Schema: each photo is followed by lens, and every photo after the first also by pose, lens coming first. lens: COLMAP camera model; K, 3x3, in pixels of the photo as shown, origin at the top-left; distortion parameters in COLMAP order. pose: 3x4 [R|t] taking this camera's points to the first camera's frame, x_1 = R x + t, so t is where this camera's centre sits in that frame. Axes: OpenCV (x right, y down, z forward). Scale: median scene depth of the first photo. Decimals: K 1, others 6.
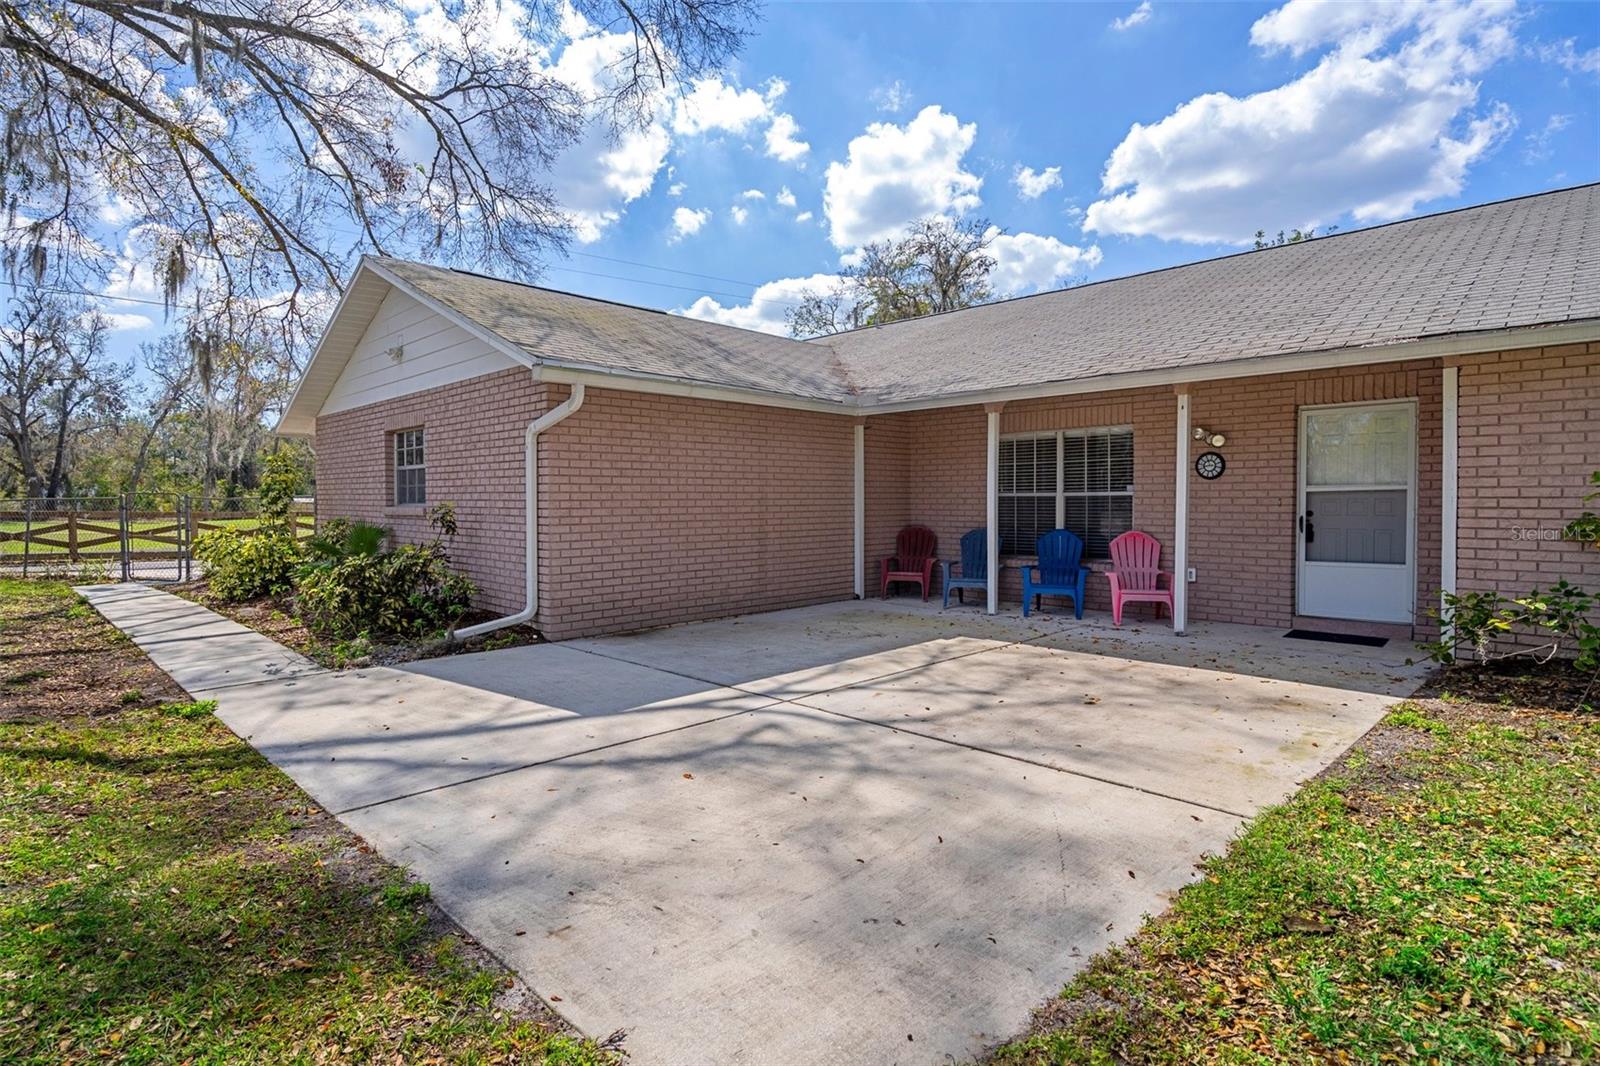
lens RADIAL K [[809.4, 0, 797.0], [0, 809.4, 524.8], [0, 0, 1]] dist [0.002968, 0.000940]
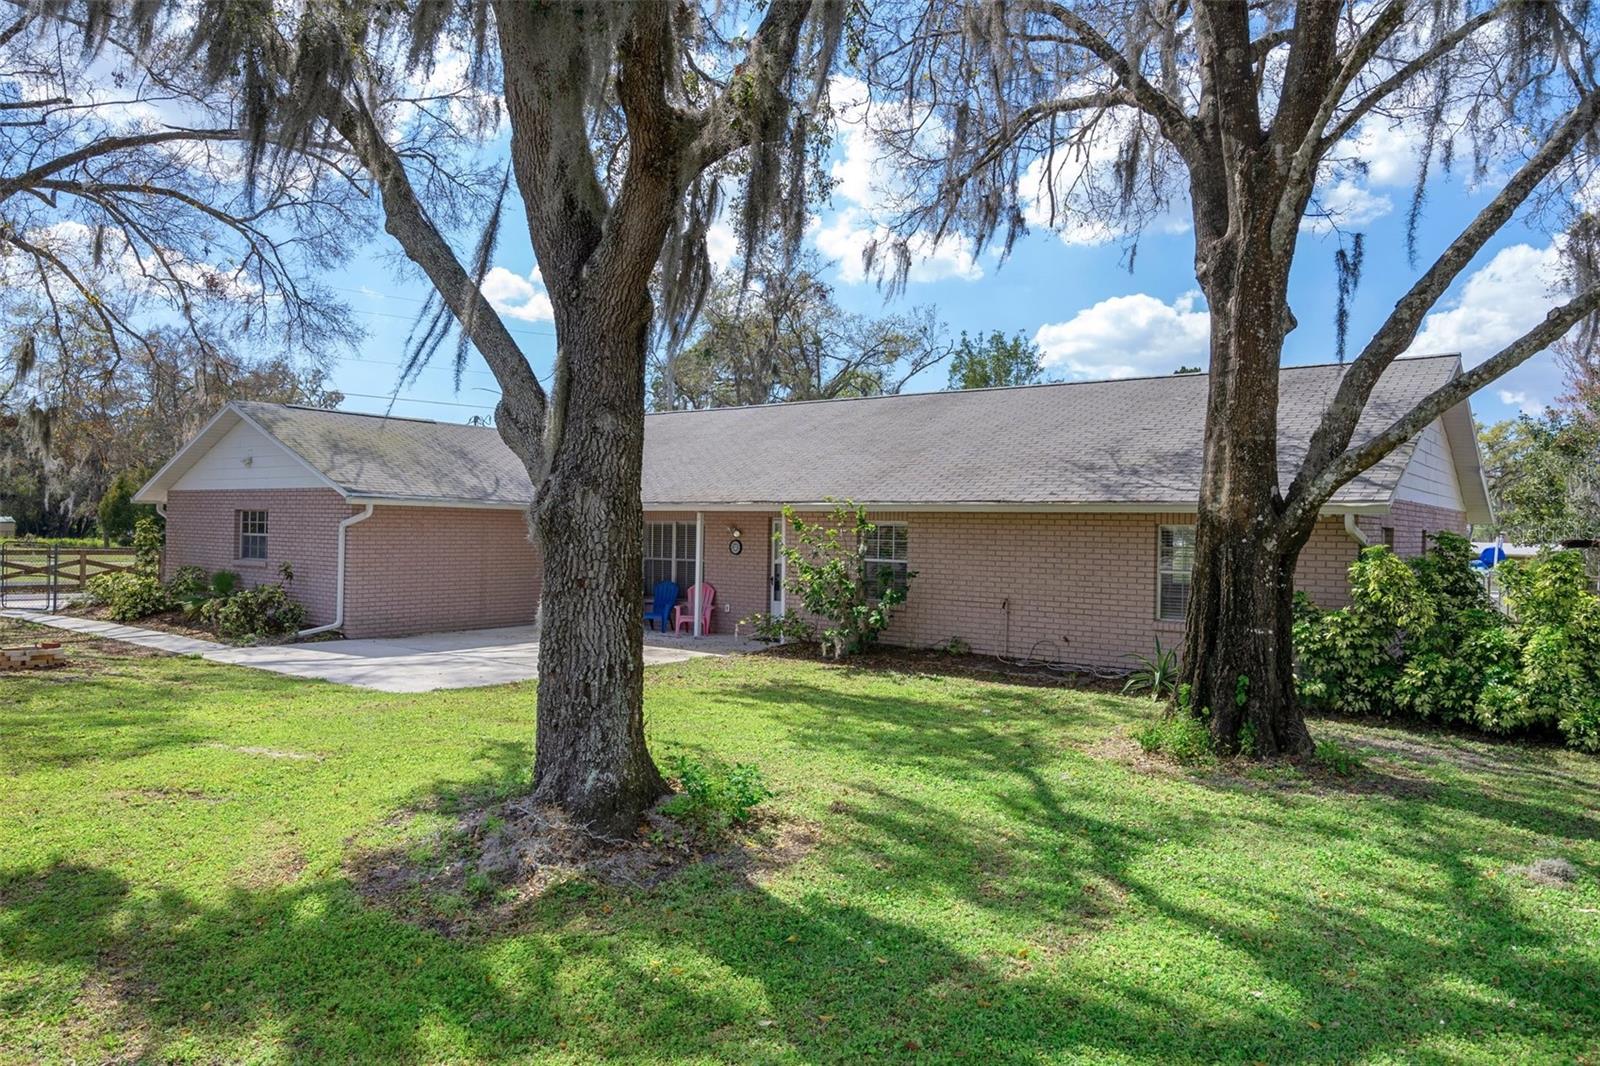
lens RADIAL K [[1092.3, 0, 800.2], [0, 1092.3, 540.0], [0, 0, 1]] dist [-0.000940, -0.002756]
pose [[0.992376, 0.019553, 0.121688, 0.379127], [-0.017088, 0.999628, -0.021264, -0.043418], [-0.122058, 0.019022, 0.992341, -1.493870]]
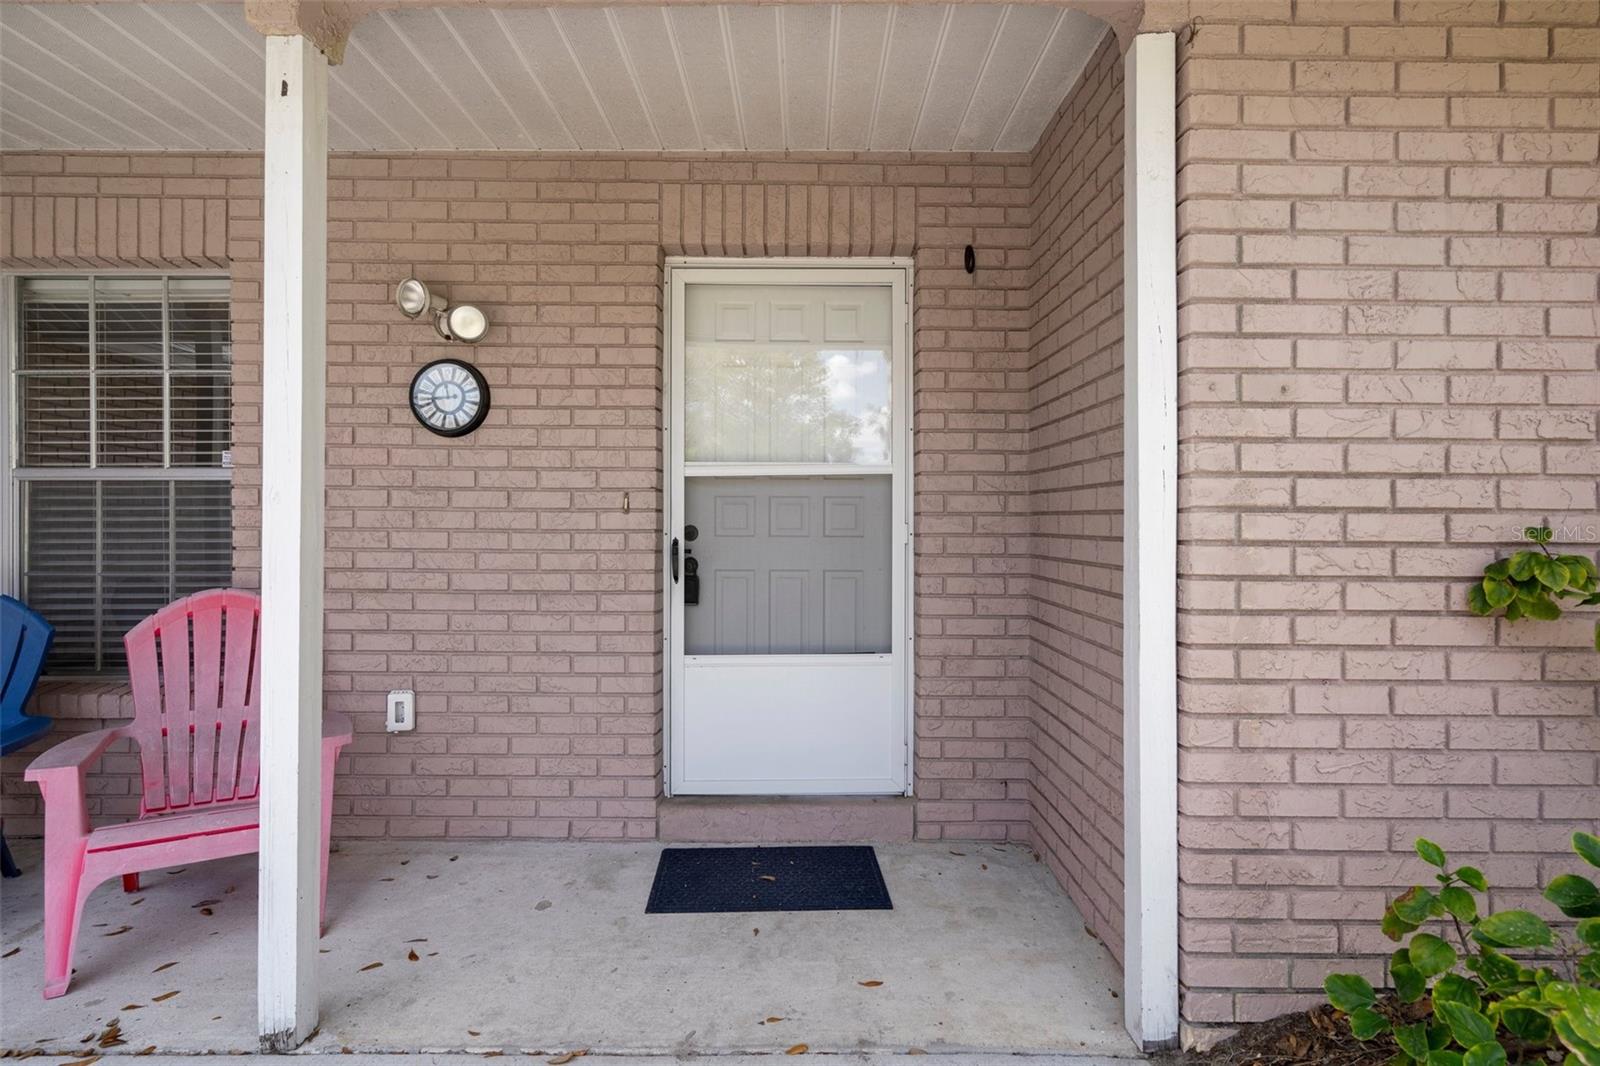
lens RADIAL K [[809.4, 0, 798.7], [0, 809.4, 532.9], [0, 0, 1]] dist [0.002968, 0.000940]
pose [[0.704824, 0.000464, 0.709382, 0.389582], [0.013087, 0.999821, -0.013657, -0.007695], [-0.709261, 0.018910, 0.704692, 0.685002]]
